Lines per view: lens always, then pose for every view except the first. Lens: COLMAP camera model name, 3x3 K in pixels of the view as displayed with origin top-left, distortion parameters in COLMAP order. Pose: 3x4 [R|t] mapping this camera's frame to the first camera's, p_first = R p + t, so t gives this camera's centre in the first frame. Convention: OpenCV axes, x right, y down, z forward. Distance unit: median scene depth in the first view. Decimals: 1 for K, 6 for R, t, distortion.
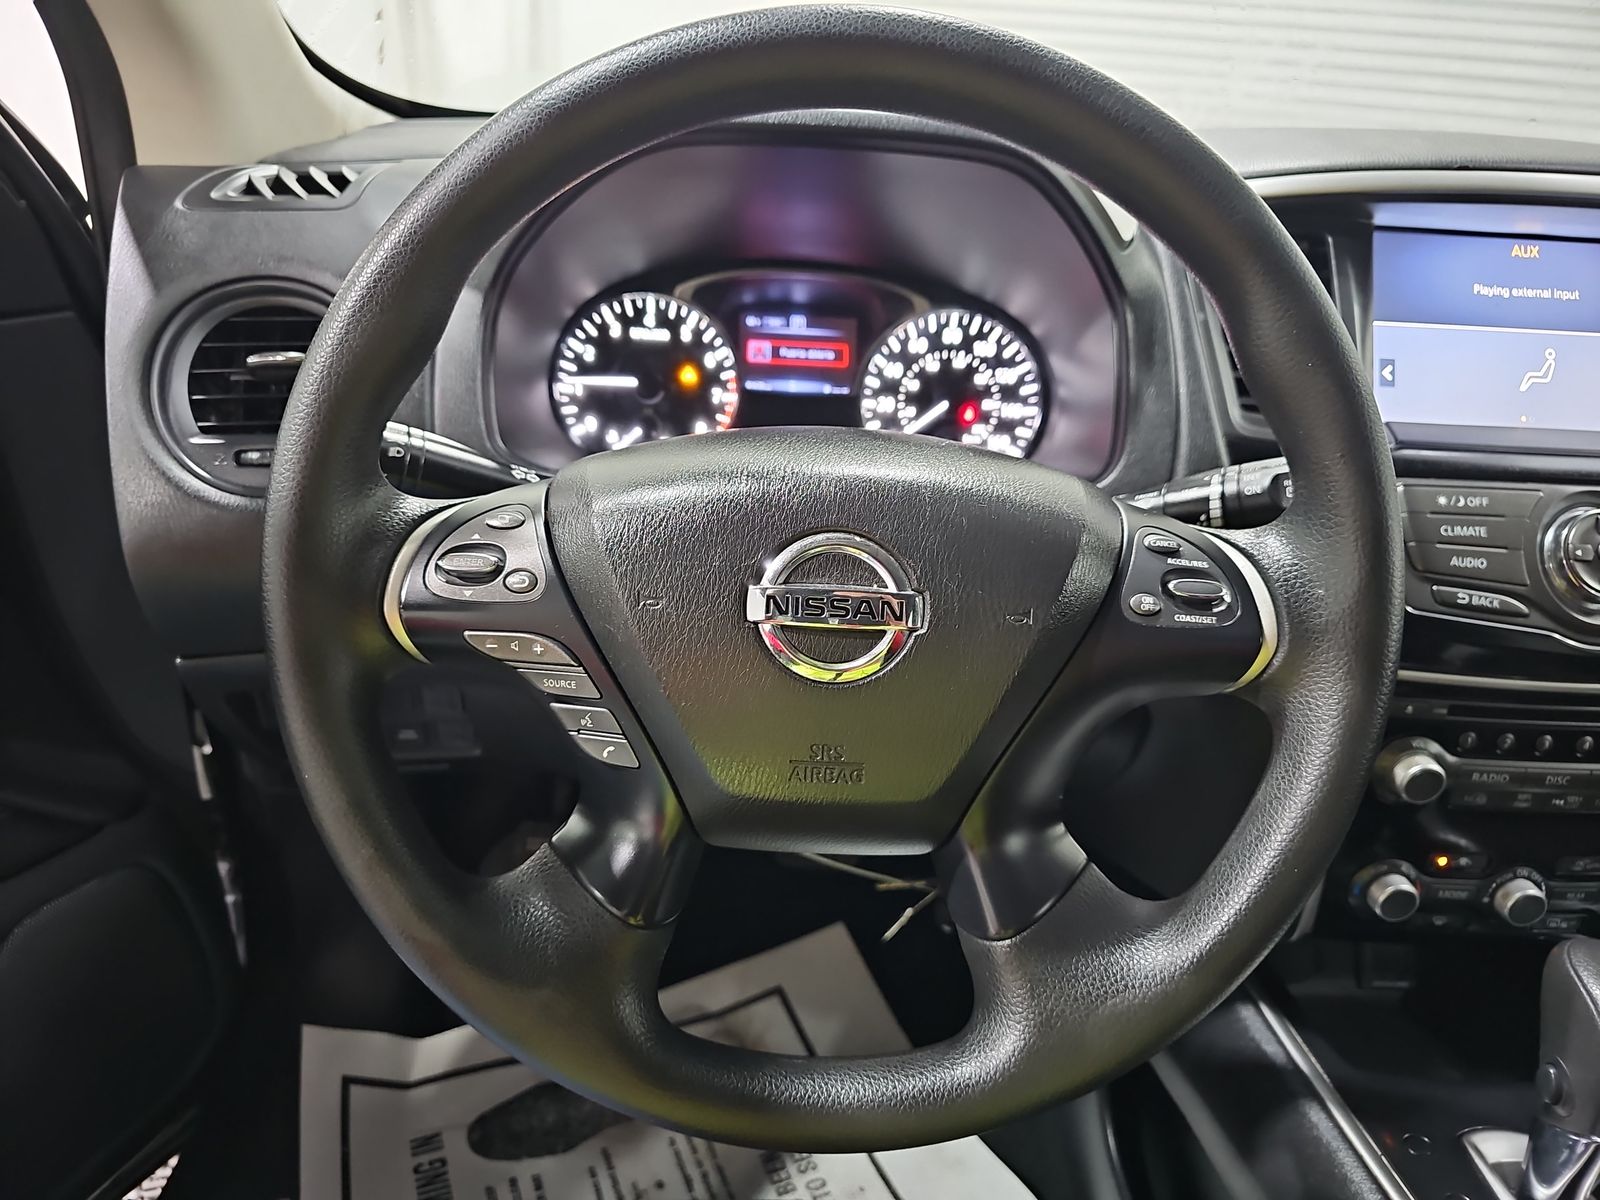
lens RADIAL K [[1065.8, 0, 800.0], [0, 1065.8, 600.0], [0, 0, 1]] dist [0.001595, 0.002411]
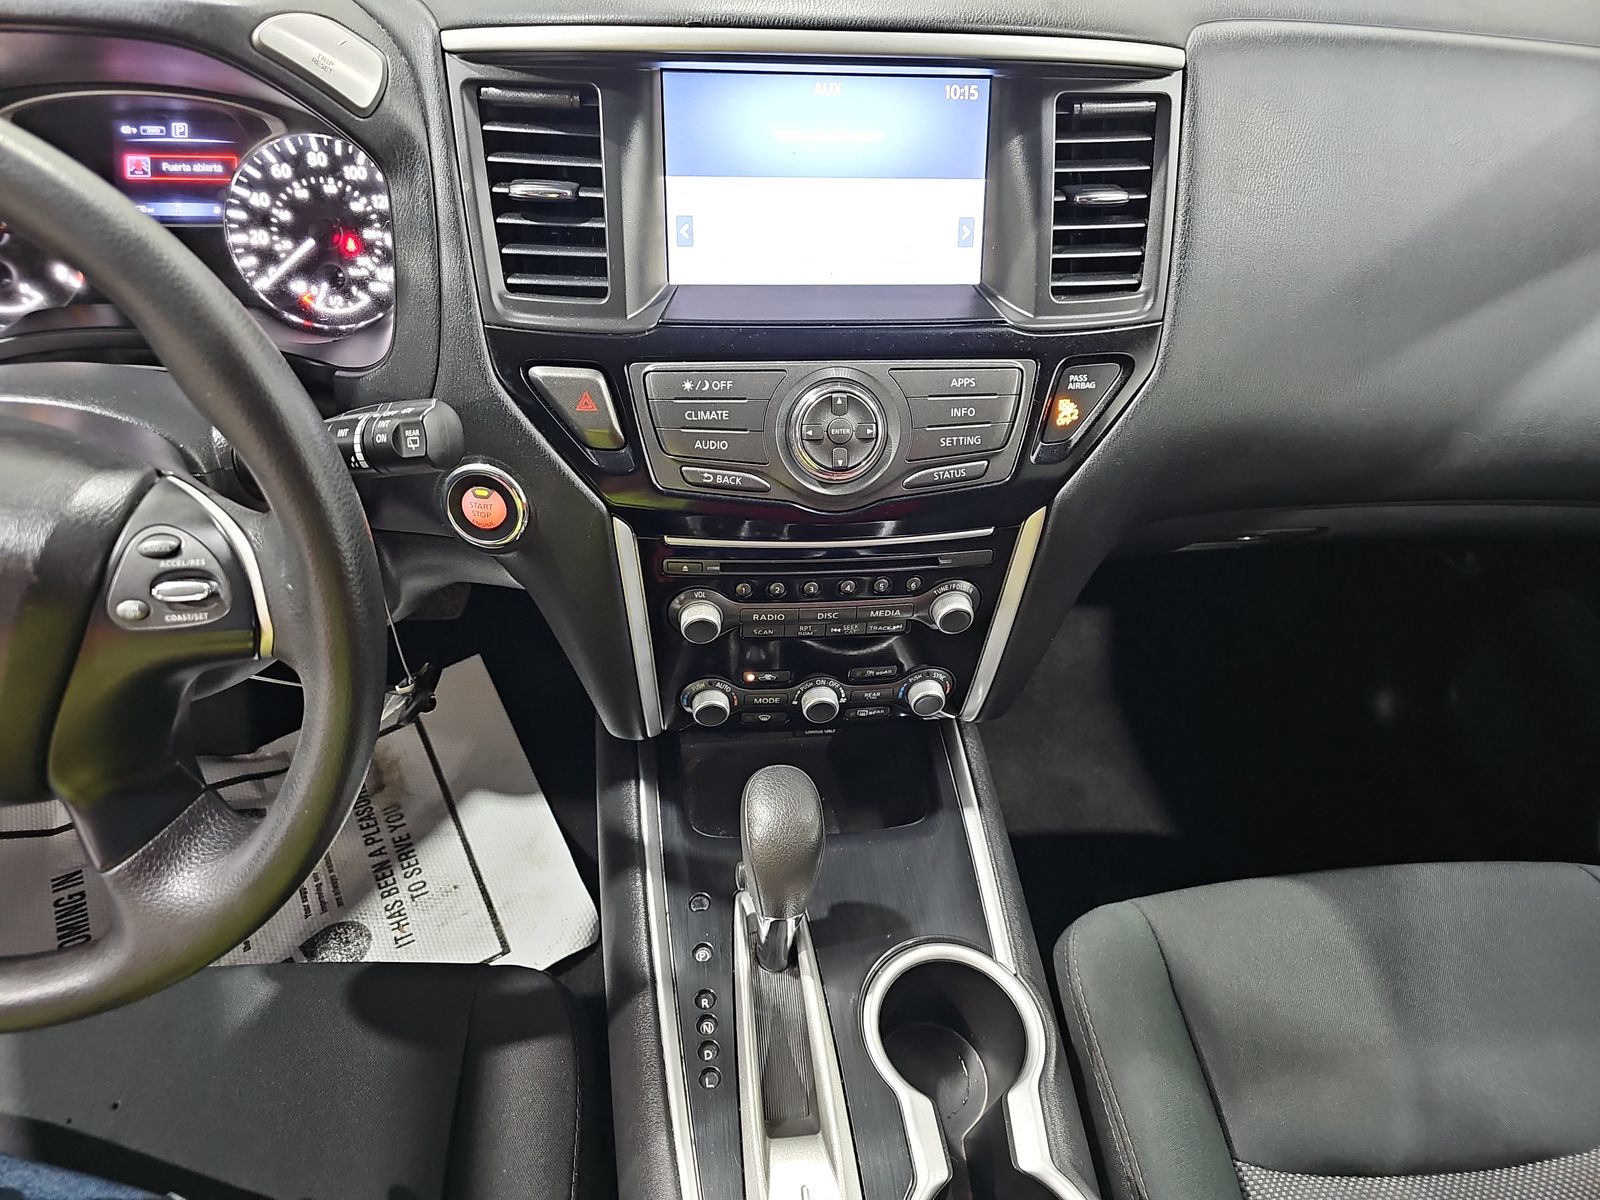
lens RADIAL K [[1056.9, 0, 800.0], [0, 1056.9, 600.0], [0, 0, 1]] dist [-0.000778, -0.006159]
pose [[0.995558, -0.053735, 0.077309, 0.476399], [0.023922, 0.938555, 0.344301, -0.193342], [-0.091059, -0.340922, 0.935671, -0.046576]]
